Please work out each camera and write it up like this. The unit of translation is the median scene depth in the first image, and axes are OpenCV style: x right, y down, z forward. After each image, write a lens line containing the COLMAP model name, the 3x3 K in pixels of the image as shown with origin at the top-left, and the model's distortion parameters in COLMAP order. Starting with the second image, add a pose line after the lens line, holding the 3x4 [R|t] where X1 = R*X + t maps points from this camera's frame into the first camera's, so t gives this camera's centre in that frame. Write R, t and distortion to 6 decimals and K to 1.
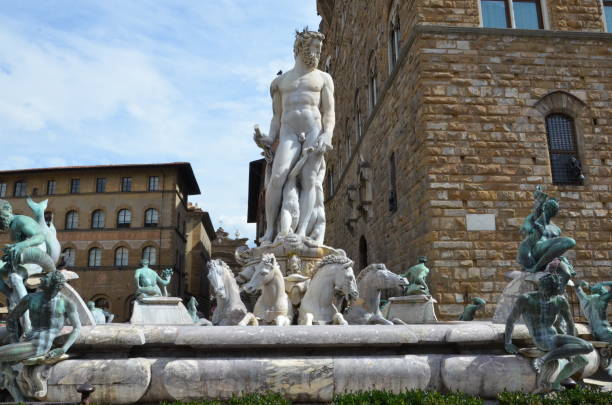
lens RADIAL K [[495.8, 0, 306.8], [0, 495.8, 202.2], [0, 0, 1]] dist [-0.014275, 0.004572]
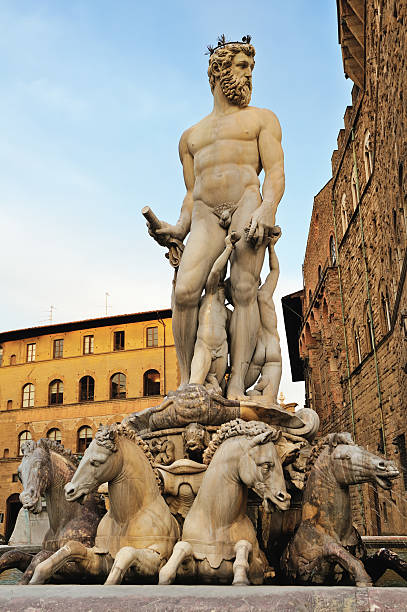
lens RADIAL K [[655.6, 0, 201.6], [0, 655.6, 301.5], [0, 0, 1]] dist [0.035841, 0.000000]
pose [[0.960493, -0.097996, -0.260479, 0.103311], [0.076281, 0.992812, -0.092230, 0.023333], [0.267645, 0.068717, 0.961064, 0.170424]]
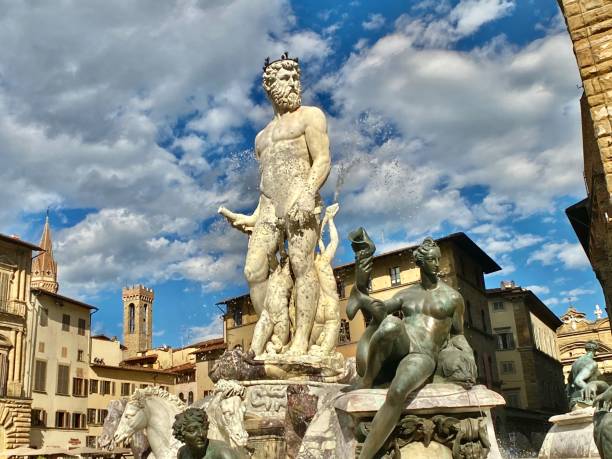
lens RADIAL K [[657.9, 0, 288.4], [0, 657.9, 219.3], [0, 0, 1]] dist [-0.054147, 0.000000]
pose [[0.799645, -0.232081, -0.553811, 0.347495], [0.175274, 0.972338, -0.154393, 0.023677], [0.574323, 0.026391, 0.818203, 0.152718]]
